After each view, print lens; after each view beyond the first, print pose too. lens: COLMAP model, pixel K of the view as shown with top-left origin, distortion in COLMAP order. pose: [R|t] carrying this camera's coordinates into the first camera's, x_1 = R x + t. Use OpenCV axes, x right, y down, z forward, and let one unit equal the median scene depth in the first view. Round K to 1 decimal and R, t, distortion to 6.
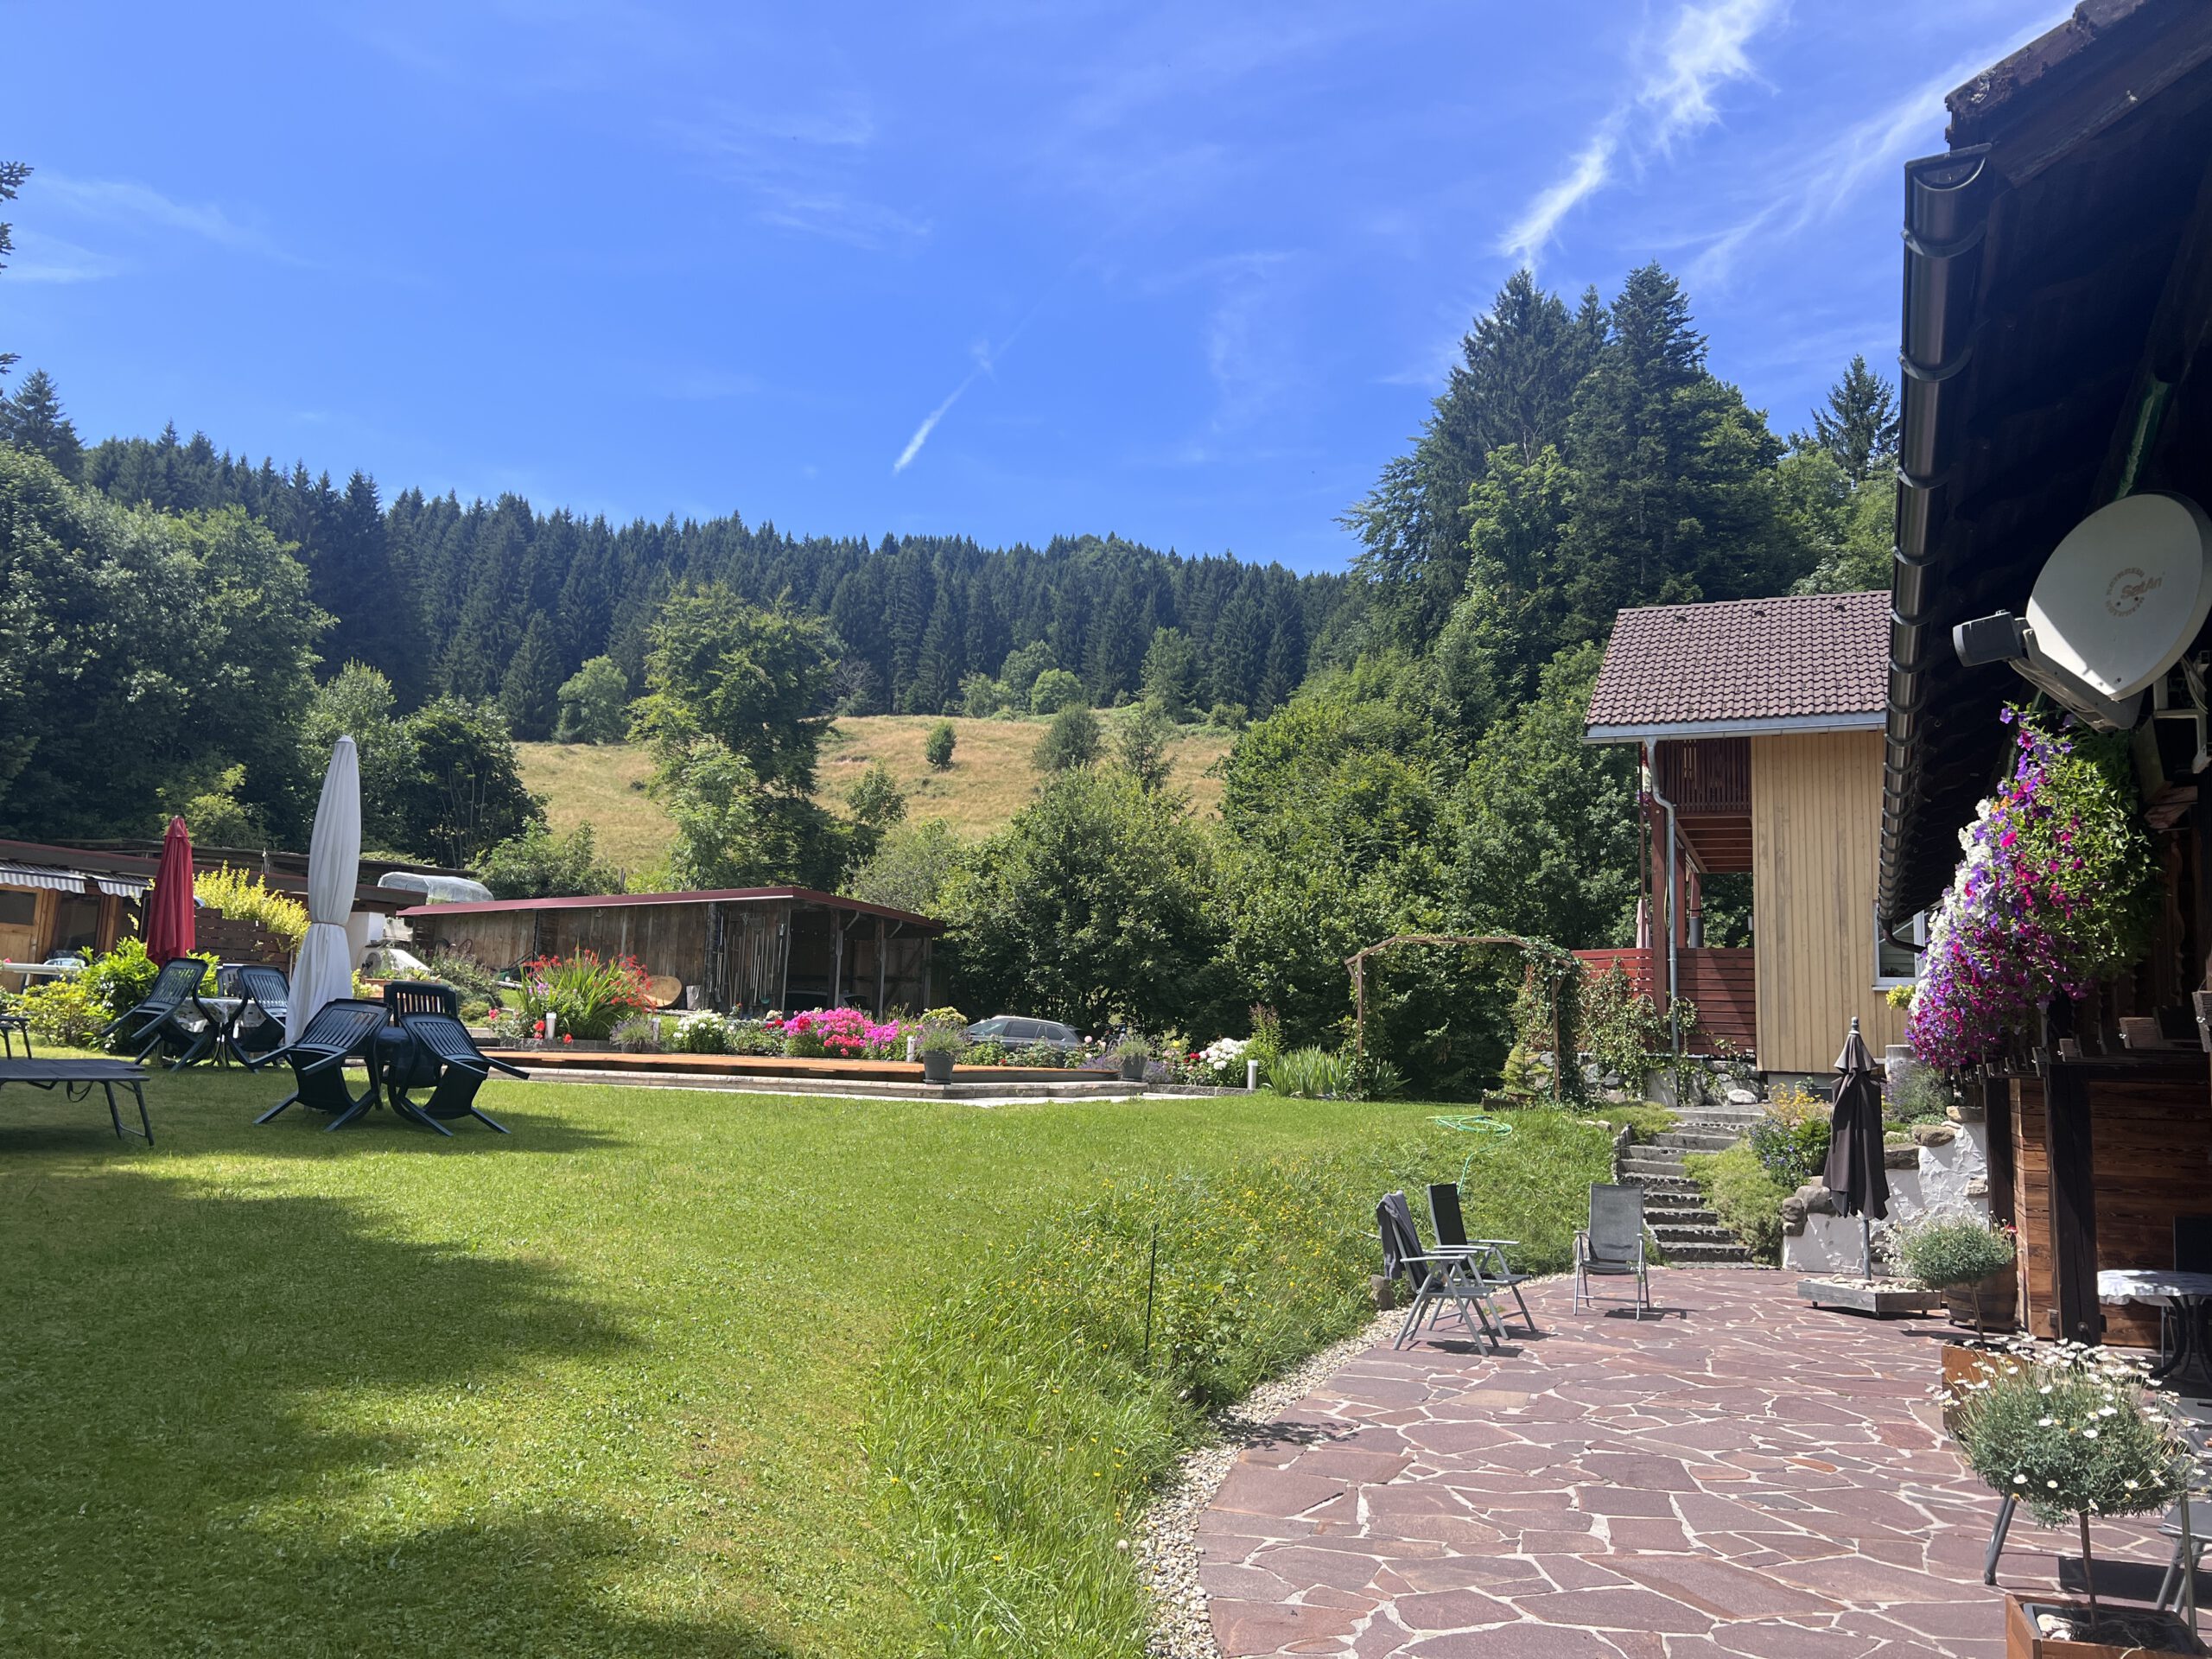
lens RADIAL K [[1629.4, 0, 1098.4], [0, 1629.4, 816.2], [0, 0, 1]] dist [0.070194, -0.089132]
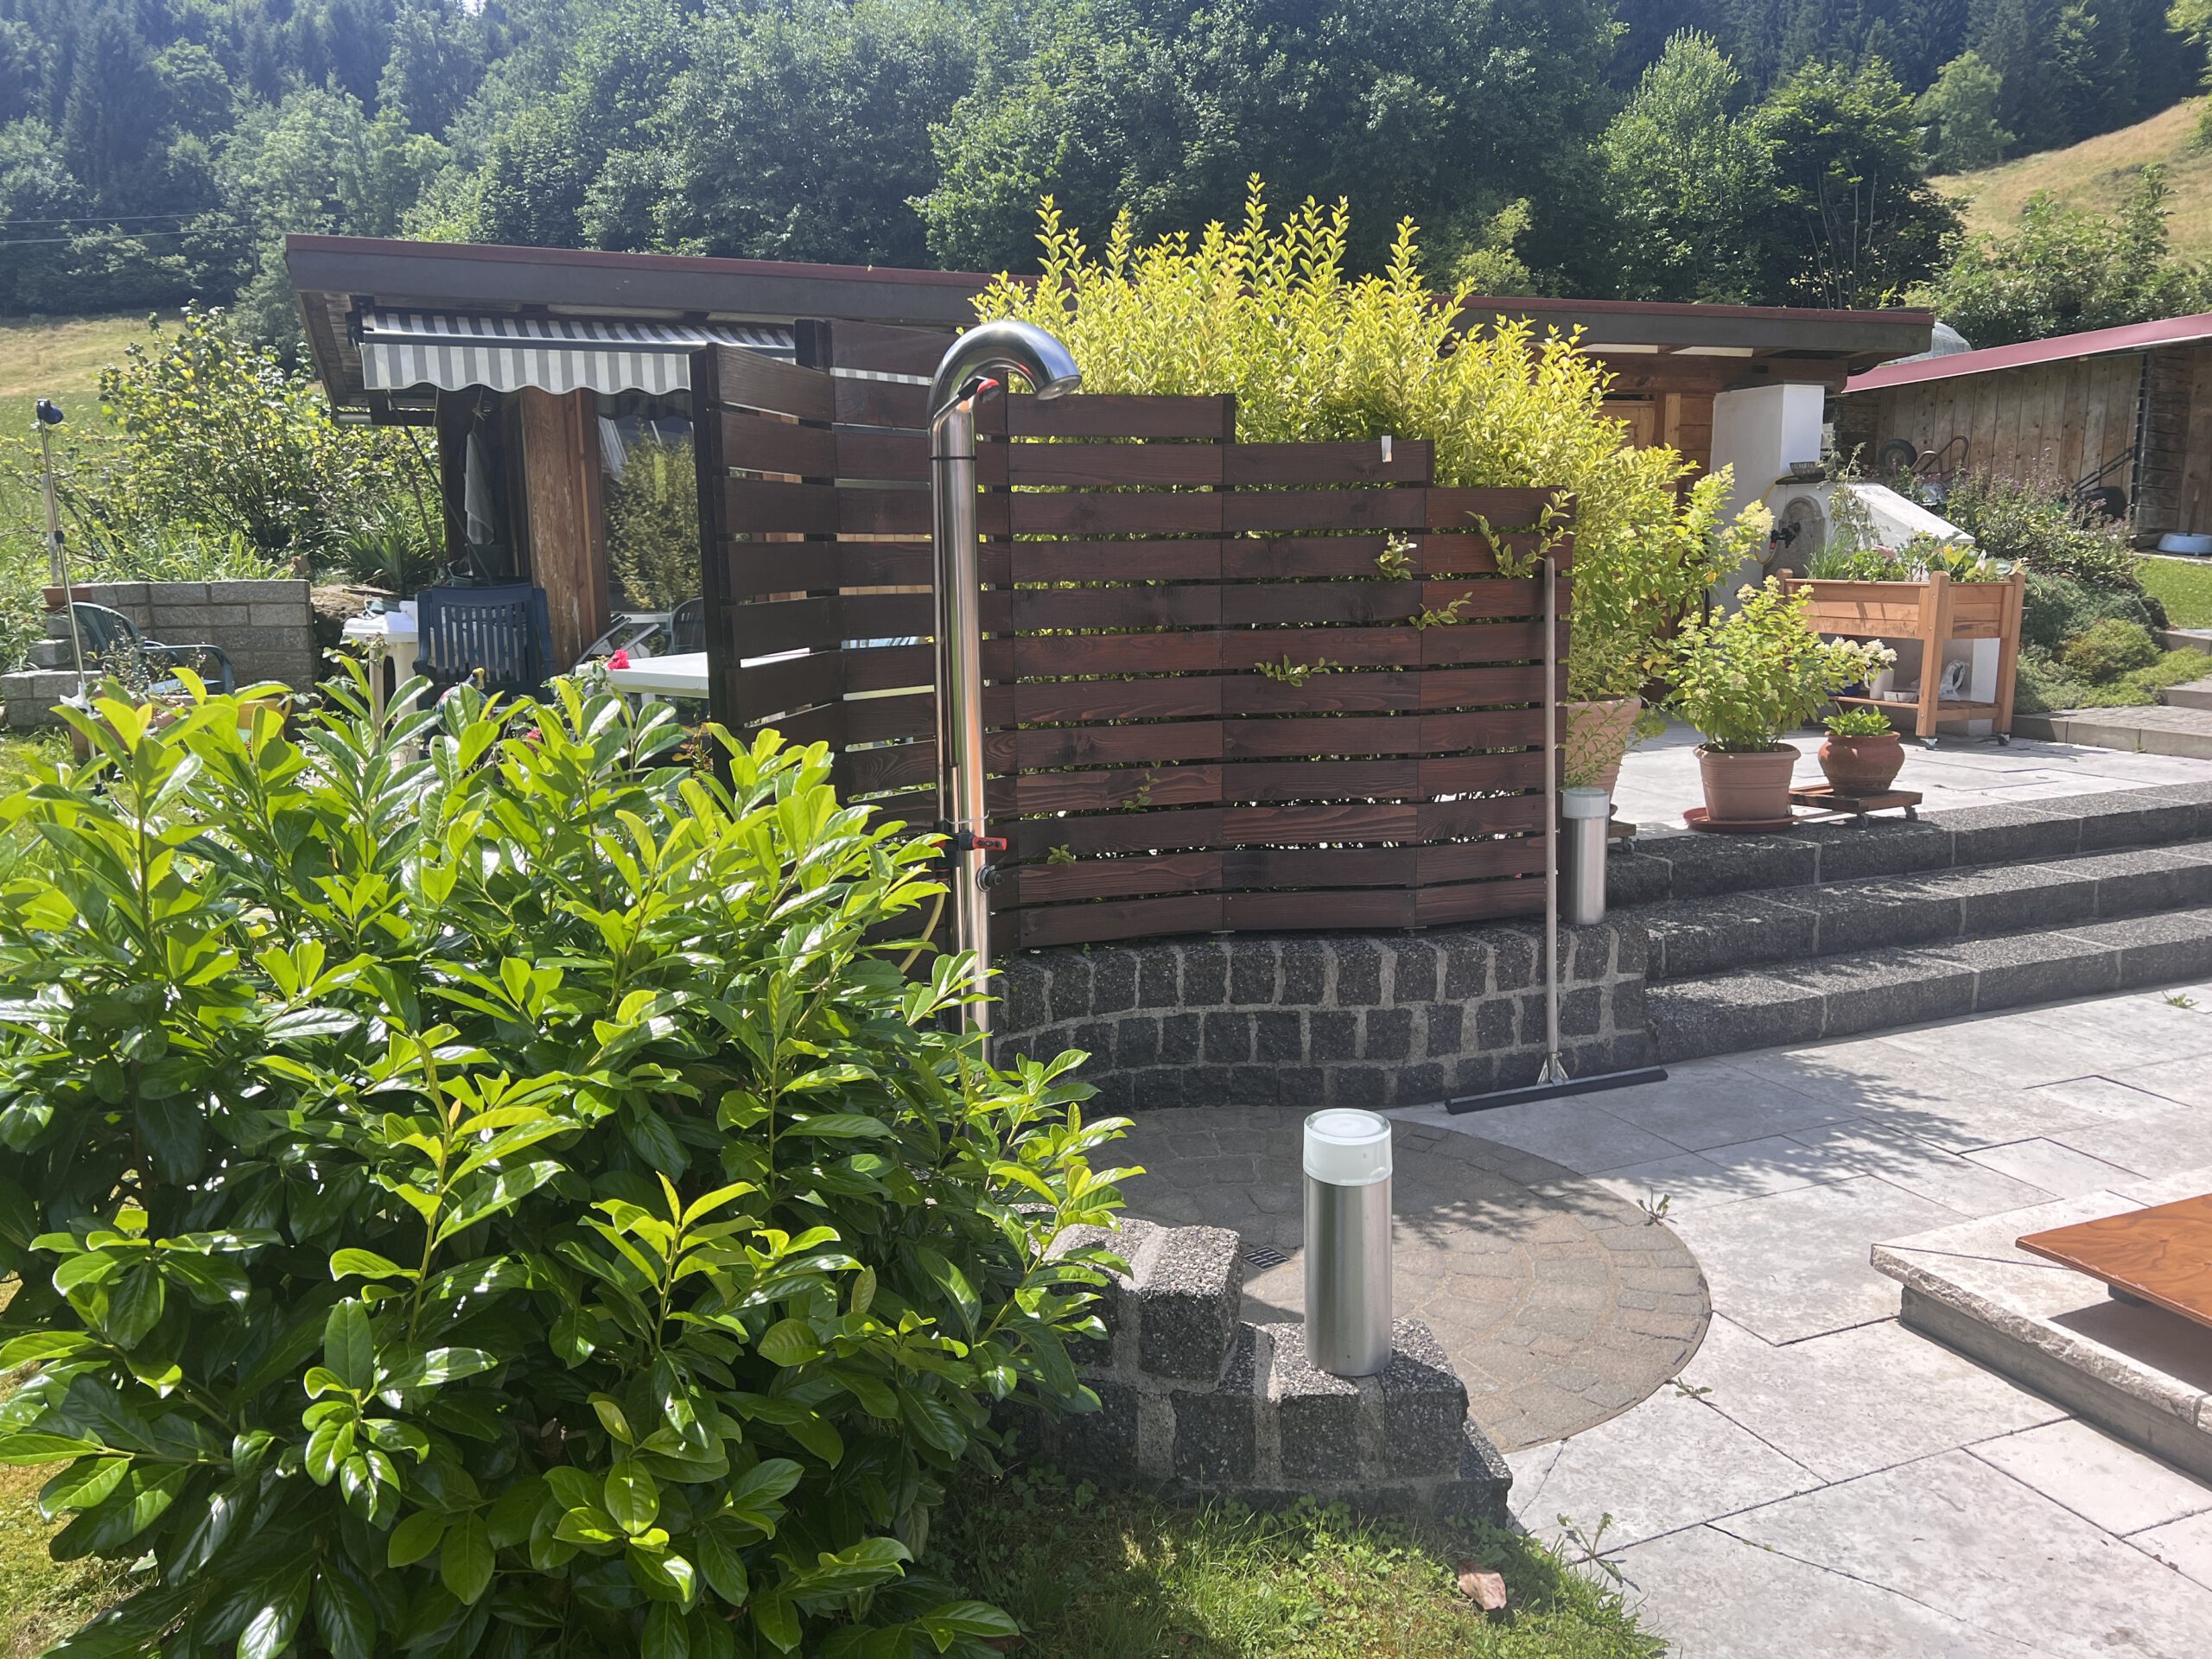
lens RADIAL K [[1629.4, 0, 1098.4], [0, 1629.4, 816.2], [0, 0, 1]] dist [0.070194, -0.089132]
pose [[0.725557, 0.069110, -0.684684, -0.105698], [0.135892, 0.960964, 0.241001, 0.014891], [0.674612, -0.267903, 0.687842, 0.221844]]
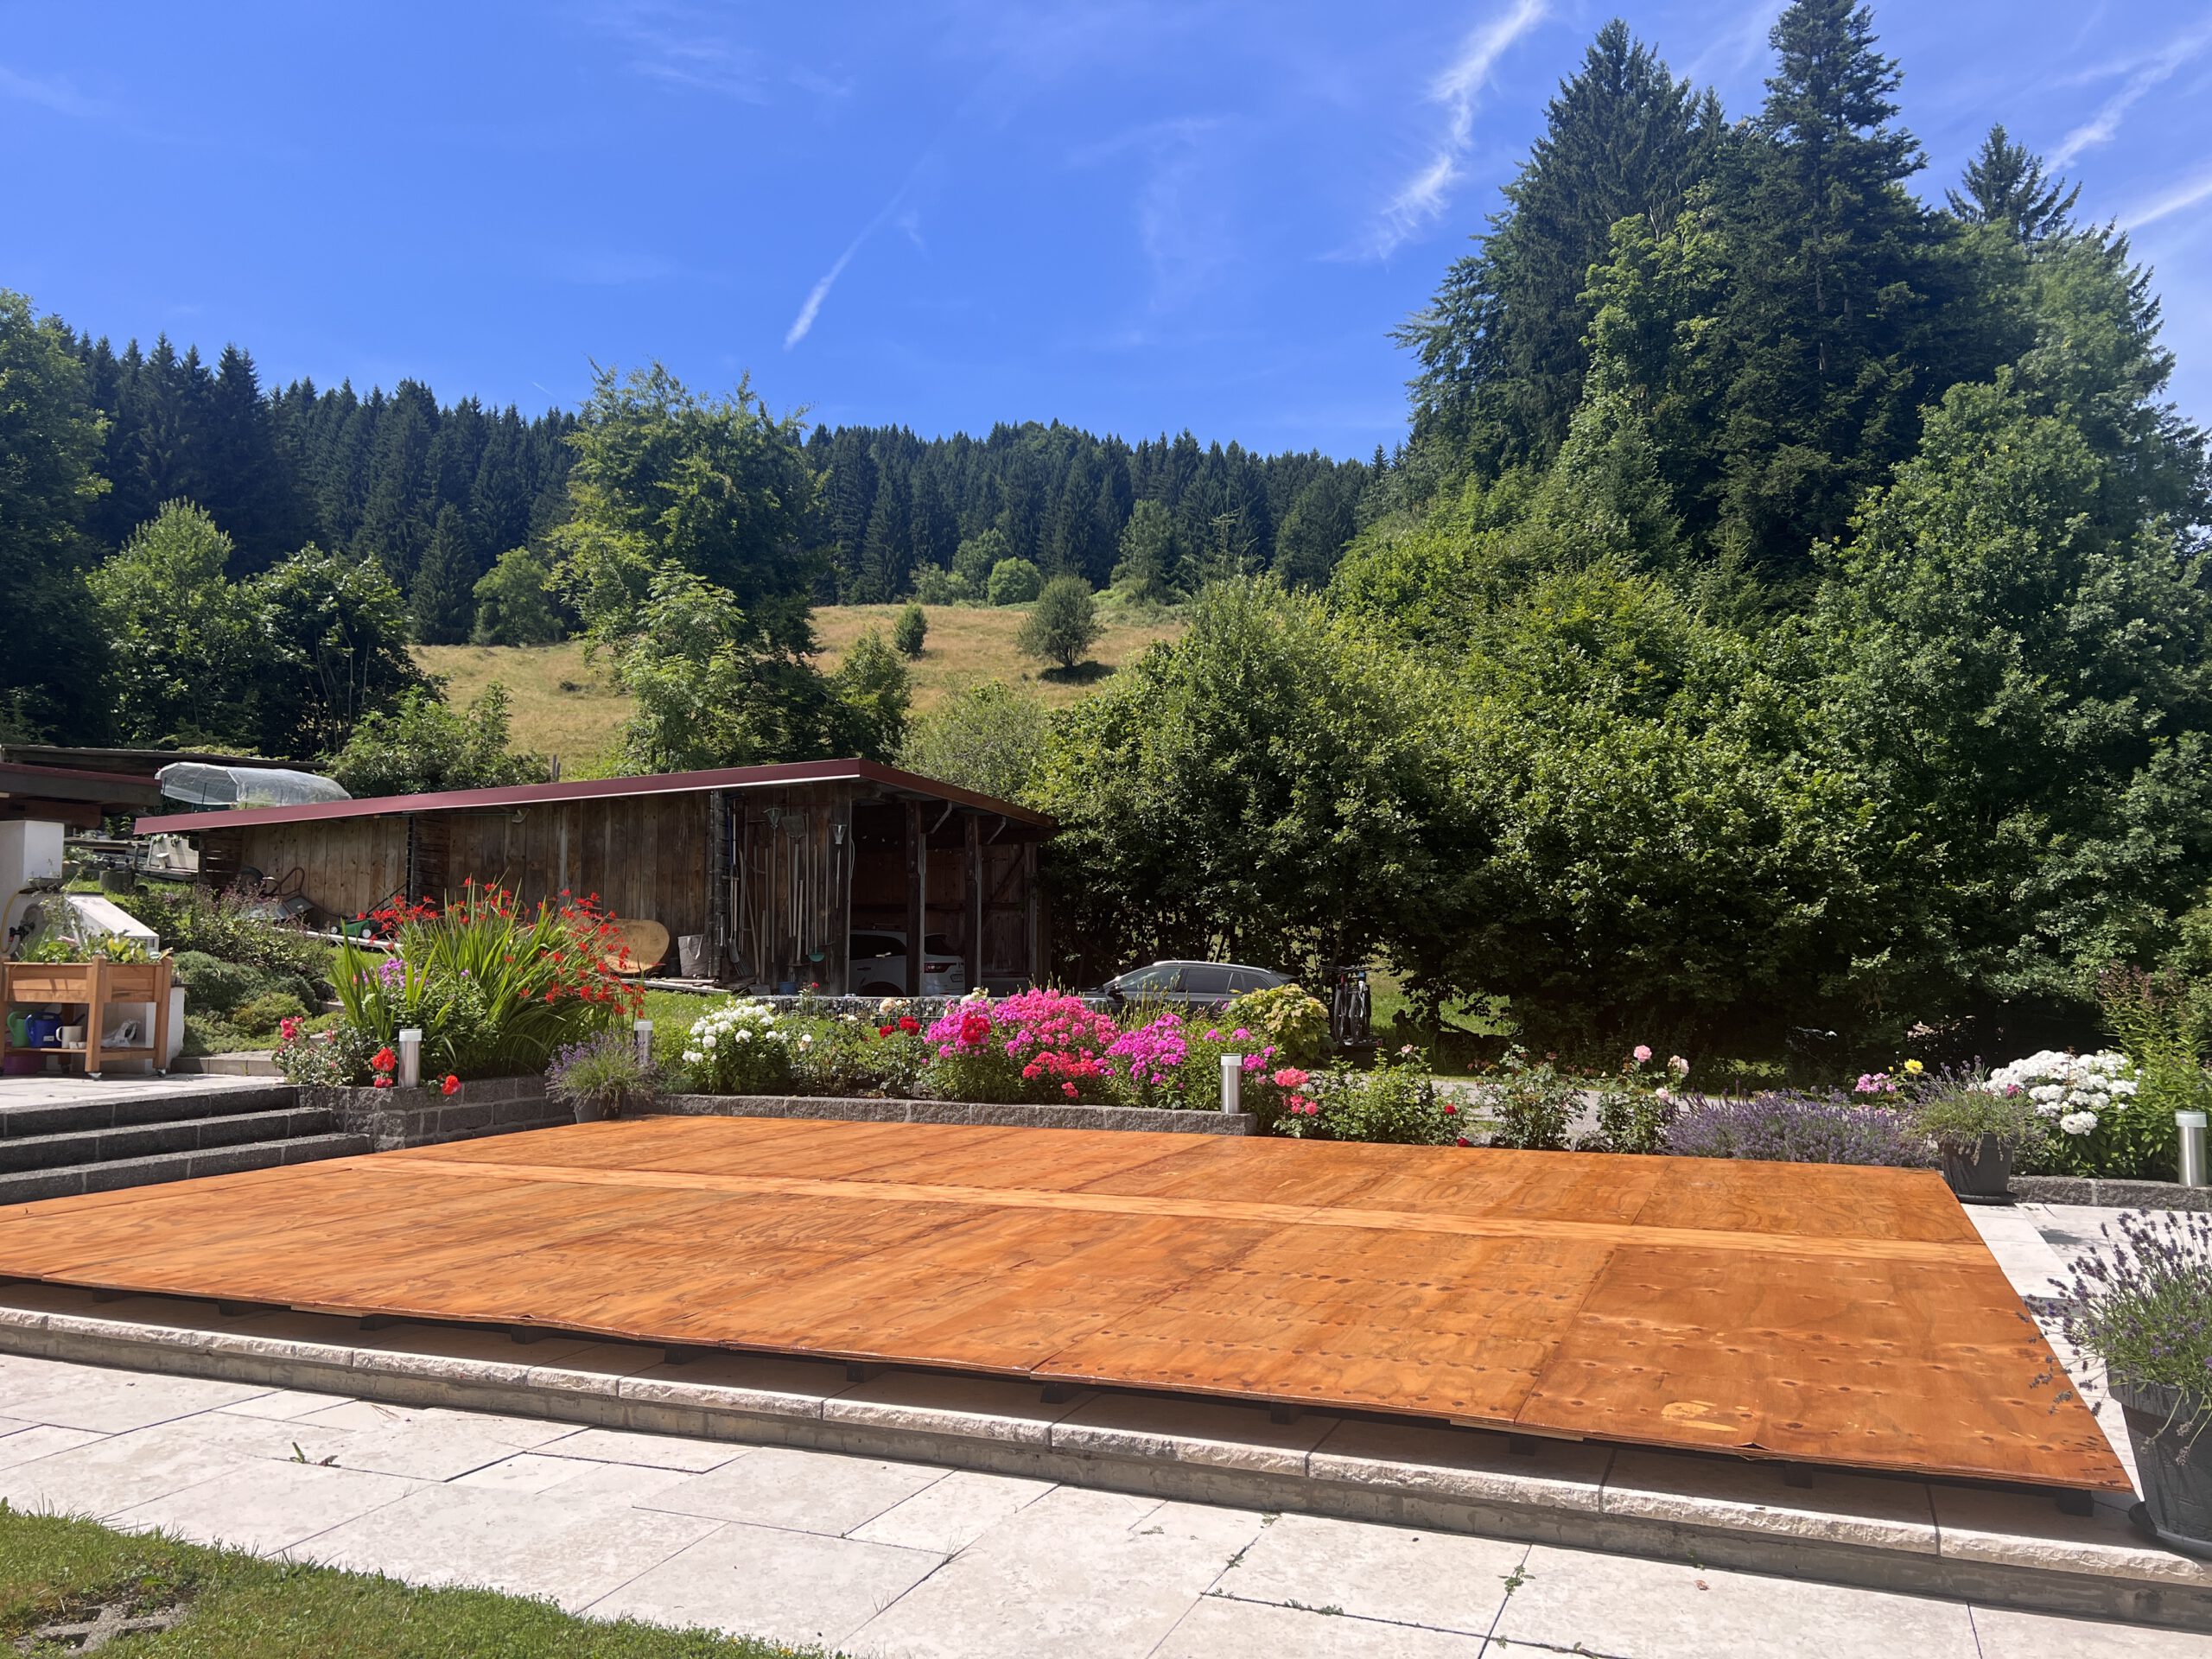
lens RADIAL K [[1658.4, 0, 1114.8], [0, 1658.4, 819.9], [0, 0, 1]] dist [0.014583, 0.010496]
pose [[0.998580, -0.033784, 0.041192, -0.052065], [0.031219, 0.997626, 0.061380, 0.013640], [-0.043168, -0.060006, 0.997264, 0.178026]]
